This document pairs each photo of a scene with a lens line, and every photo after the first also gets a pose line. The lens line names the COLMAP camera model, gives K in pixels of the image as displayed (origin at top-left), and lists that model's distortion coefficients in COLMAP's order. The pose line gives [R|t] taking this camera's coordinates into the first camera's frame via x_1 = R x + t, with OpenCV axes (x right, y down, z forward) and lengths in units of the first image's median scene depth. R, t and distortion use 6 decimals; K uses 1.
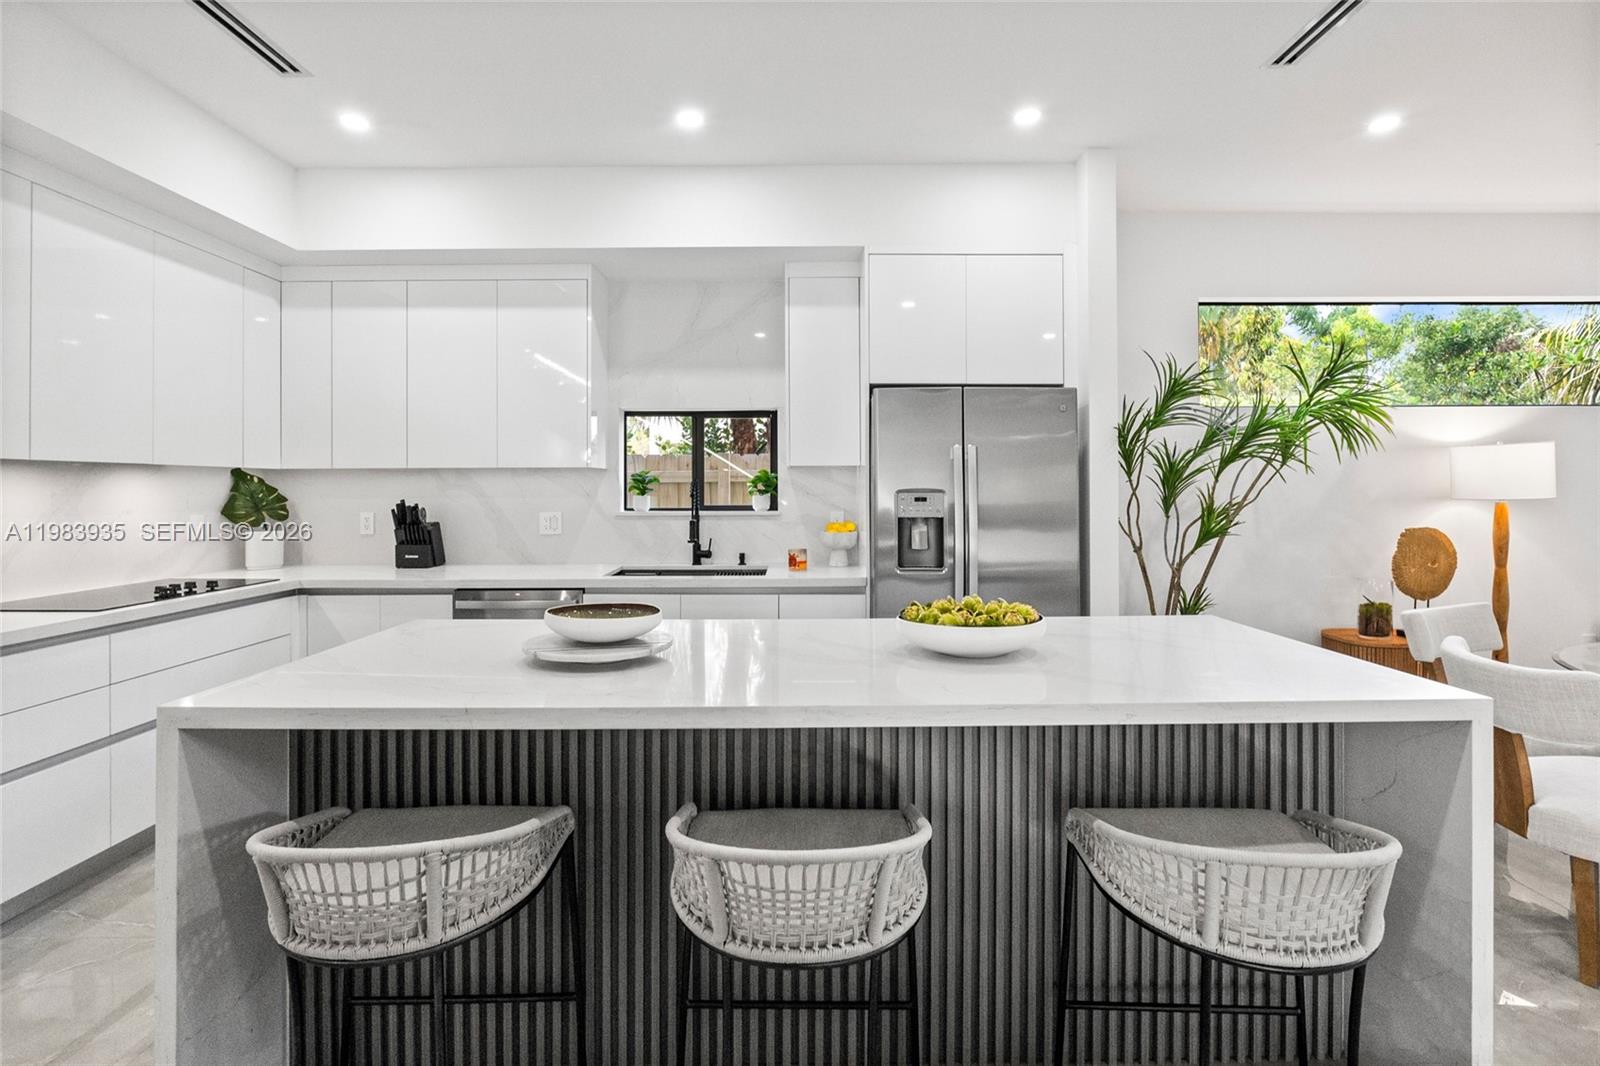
lens RADIAL K [[765.5, 0, 803.7], [0, 765.5, 491.2], [0, 0, 1]] dist [-0.001724, -0.000170]
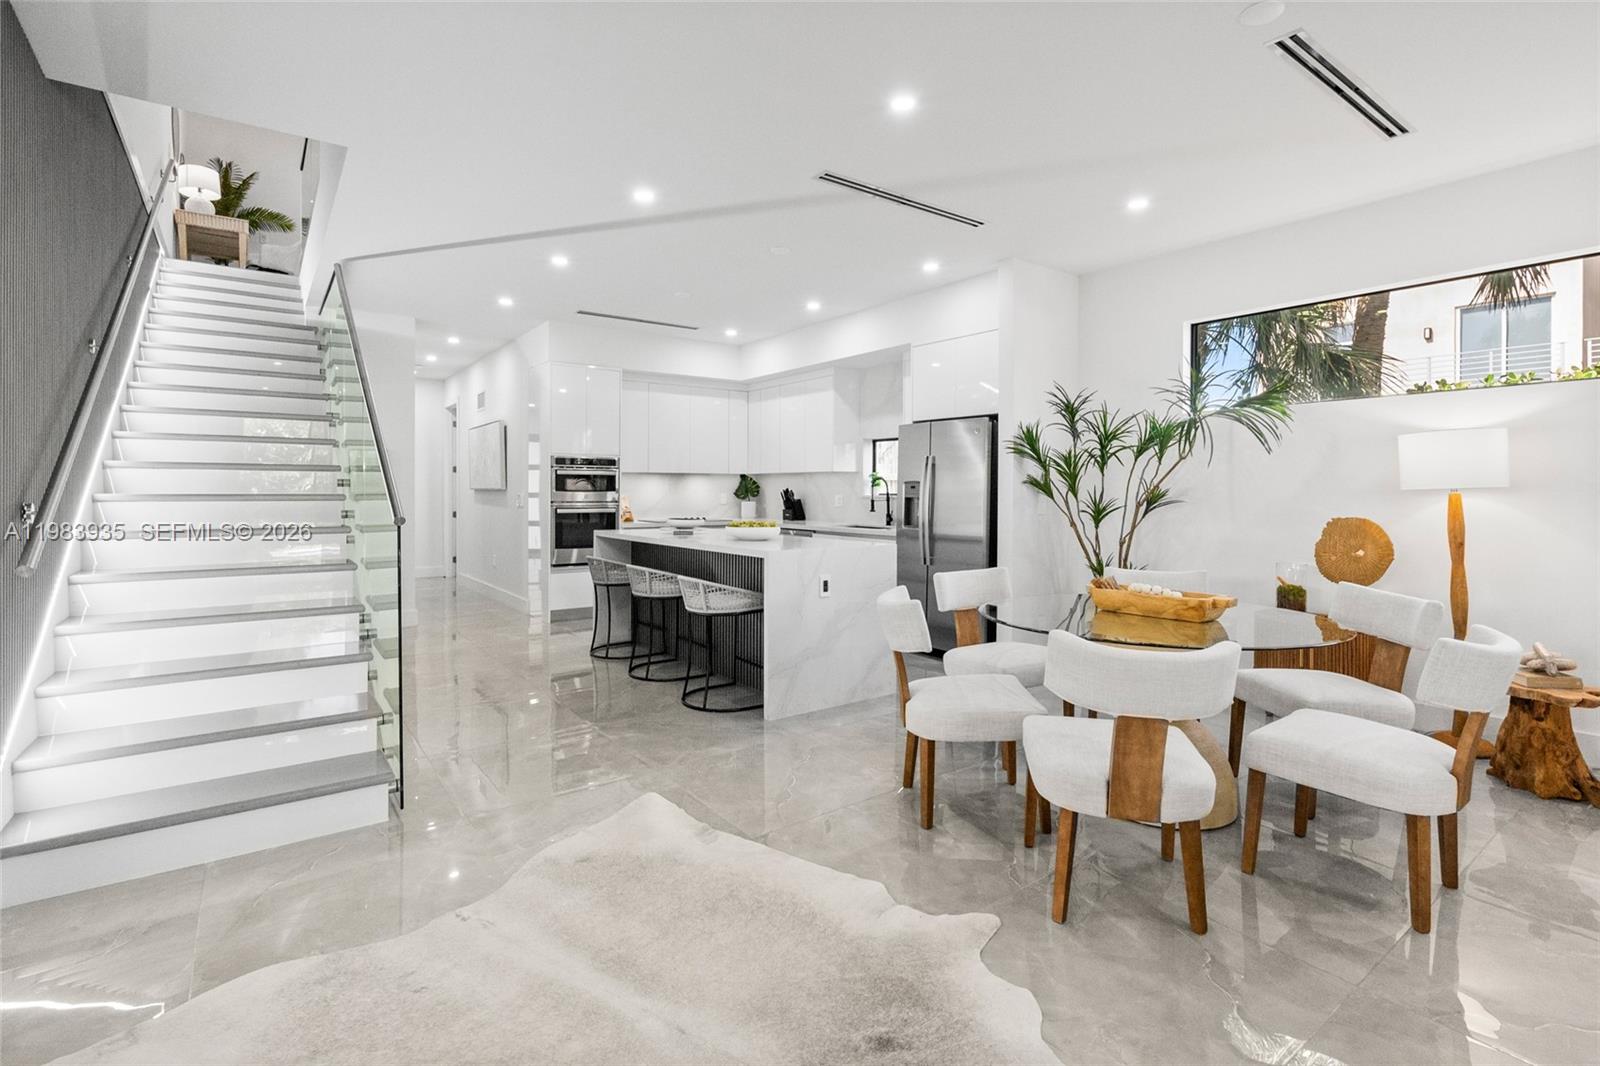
lens RADIAL K [[746.0, 0, 748.8], [0, 746.0, 510.6], [0, 0, 1]] dist [-0.000872, 0.000155]
pose [[0.547210, 0.028293, -0.836517, 1.187437], [-0.006977, 0.999548, 0.029243, 0.014977], [0.836966, -0.010166, 0.547160, -0.222771]]
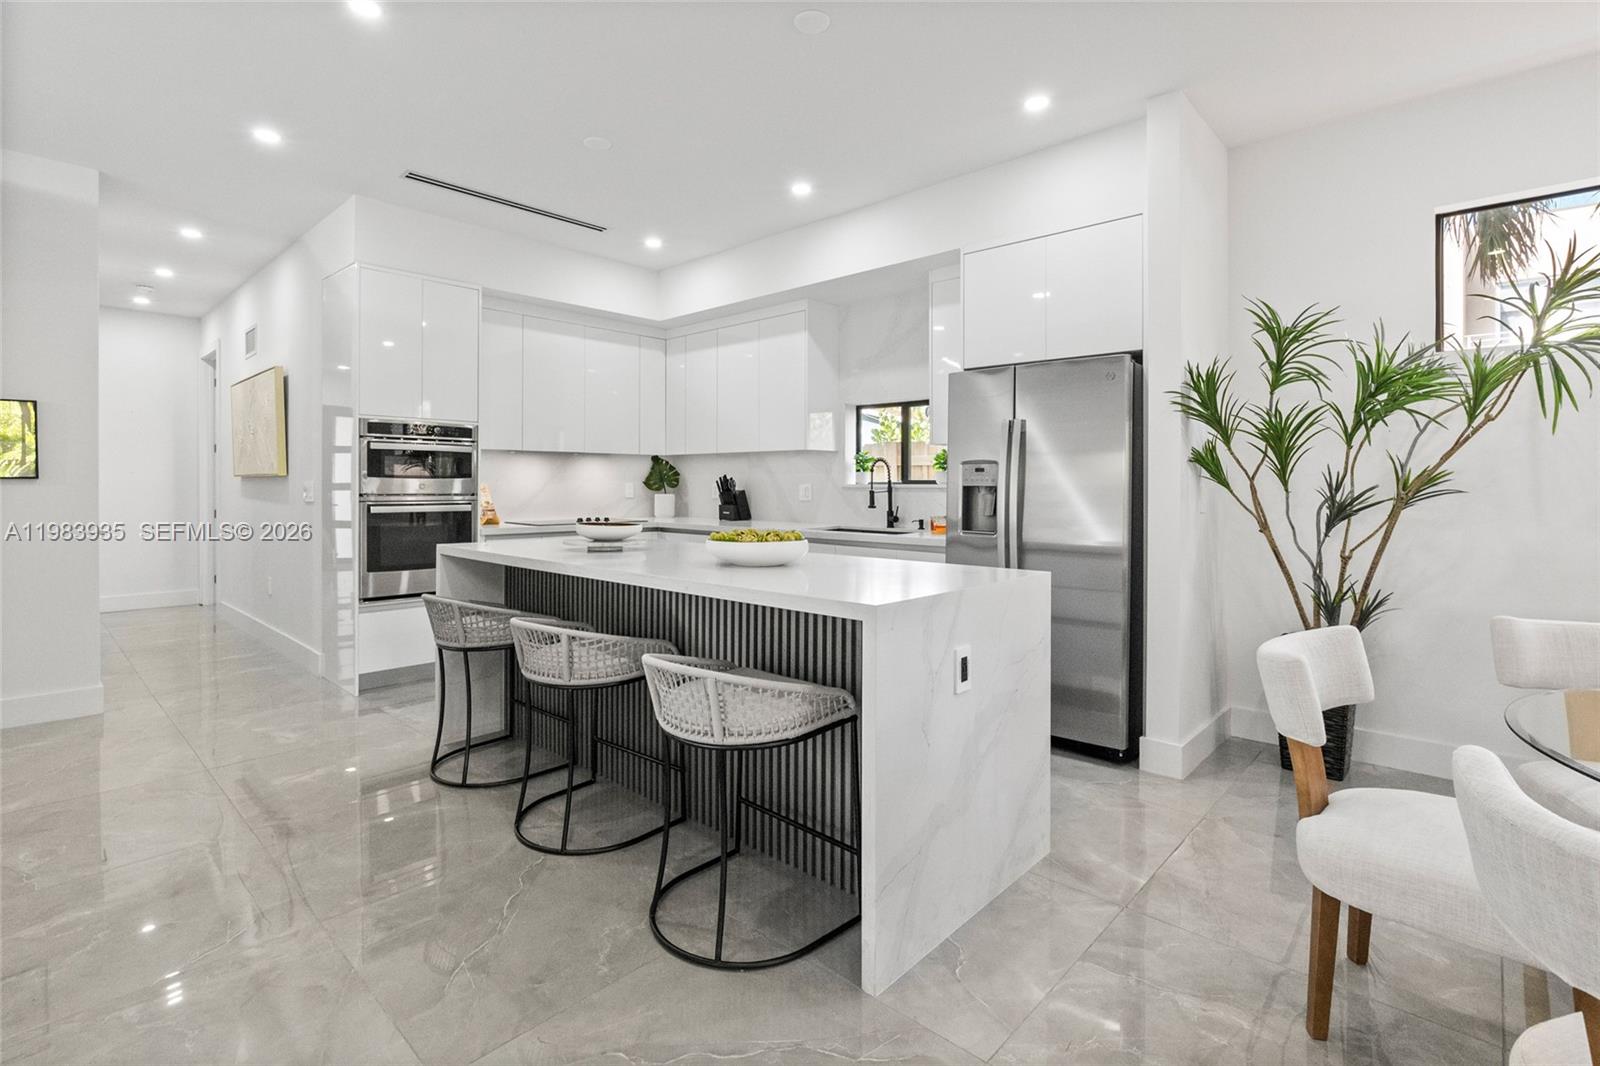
lens RADIAL K [[757.2, 0, 765.3], [0, 757.2, 495.8], [0, 0, 1]] dist [-0.015154, 0.000021]
pose [[0.712655, 0.017215, -0.701304, 0.594936], [-0.007974, 0.999833, 0.016439, 0.028580], [0.701470, -0.006123, 0.712673, 0.000660]]
